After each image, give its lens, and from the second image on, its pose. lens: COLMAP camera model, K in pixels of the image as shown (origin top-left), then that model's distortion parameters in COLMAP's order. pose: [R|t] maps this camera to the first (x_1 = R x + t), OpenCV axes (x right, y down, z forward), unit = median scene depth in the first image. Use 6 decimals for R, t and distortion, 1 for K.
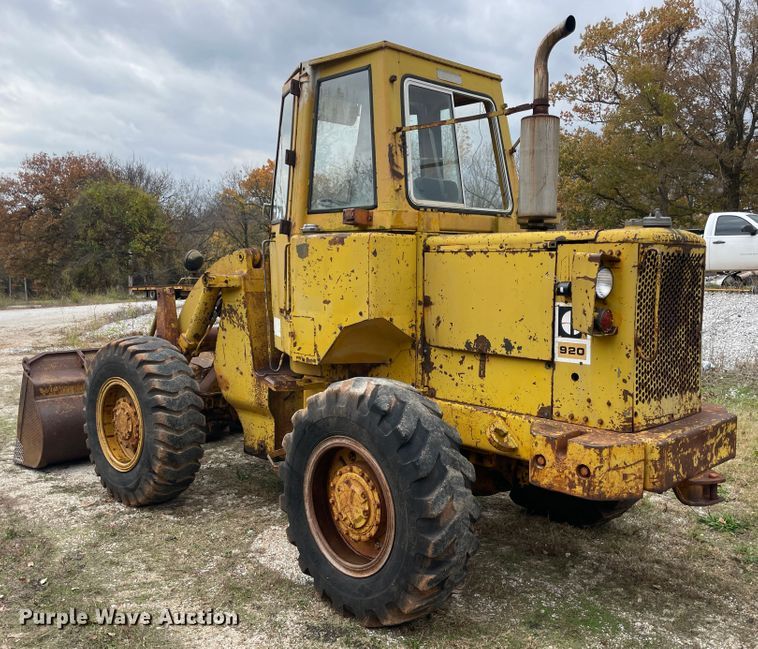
lens RADIAL K [[703.9, 0, 381.9], [0, 703.9, 317.3], [0, 0, 1]] dist [0.044710, 0.000000]
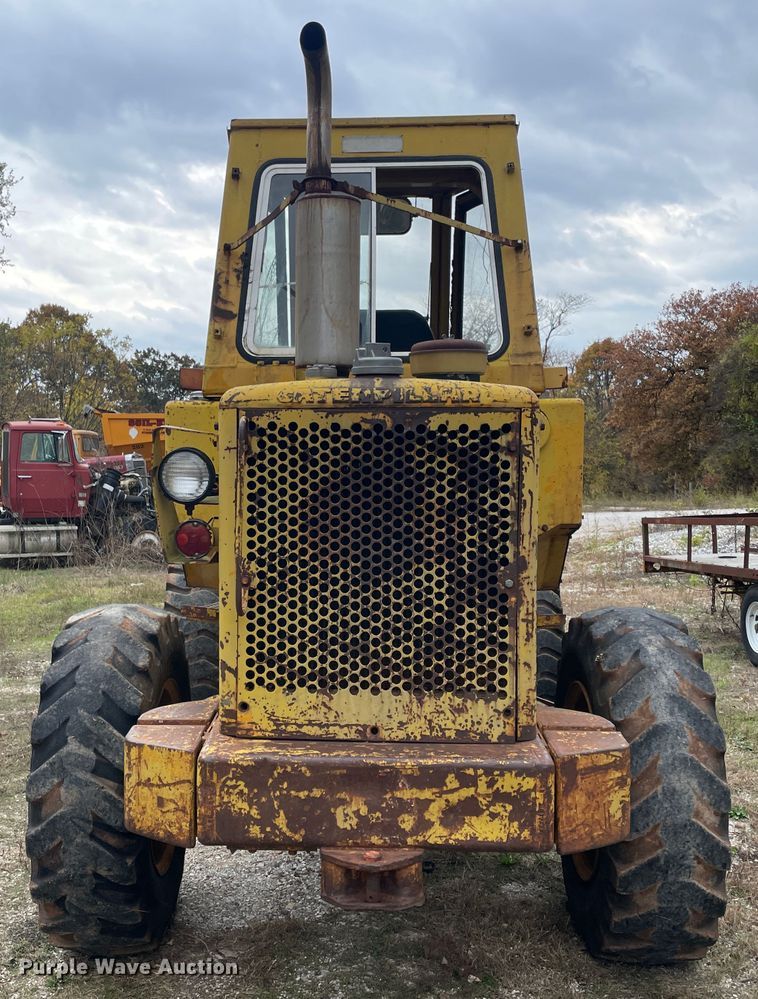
lens RADIAL K [[1079.6, 0, 340.9], [0, 1079.6, 507.6], [0, 0, 1]] dist [0.071273, 0.000000]
pose [[0.691426, 0.038270, -0.721433, 0.943402], [-0.054180, 0.998531, 0.001043, -0.026185], [0.720413, 0.038366, 0.692483, 0.403594]]
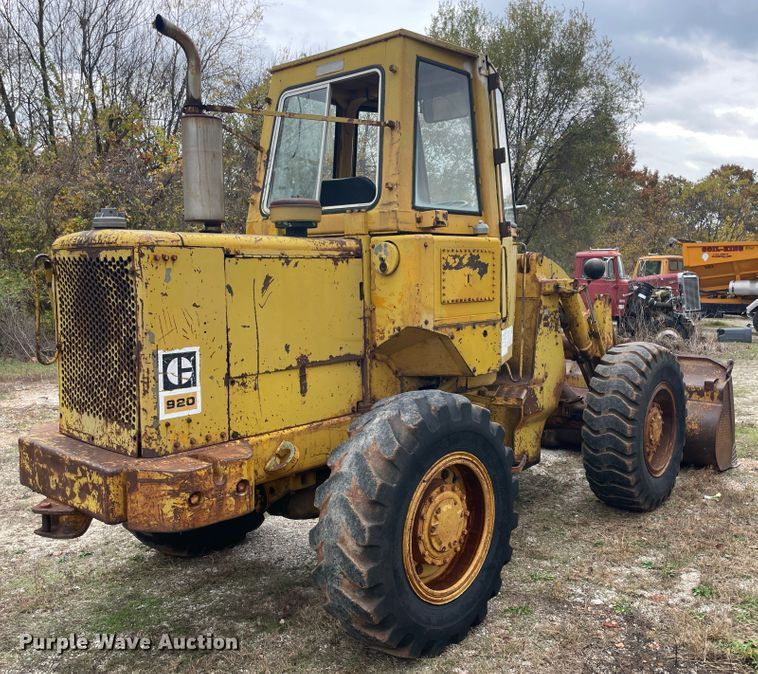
lens RADIAL K [[735.8, 0, 422.7], [0, 735.8, 326.6], [0, 0, 1]] dist [0.053933, 0.000000]
pose [[0.083188, 0.075405, -0.993677, 1.335630], [-0.071786, 0.994996, 0.069496, -0.095339], [0.993945, 0.065551, 0.088185, 1.287814]]
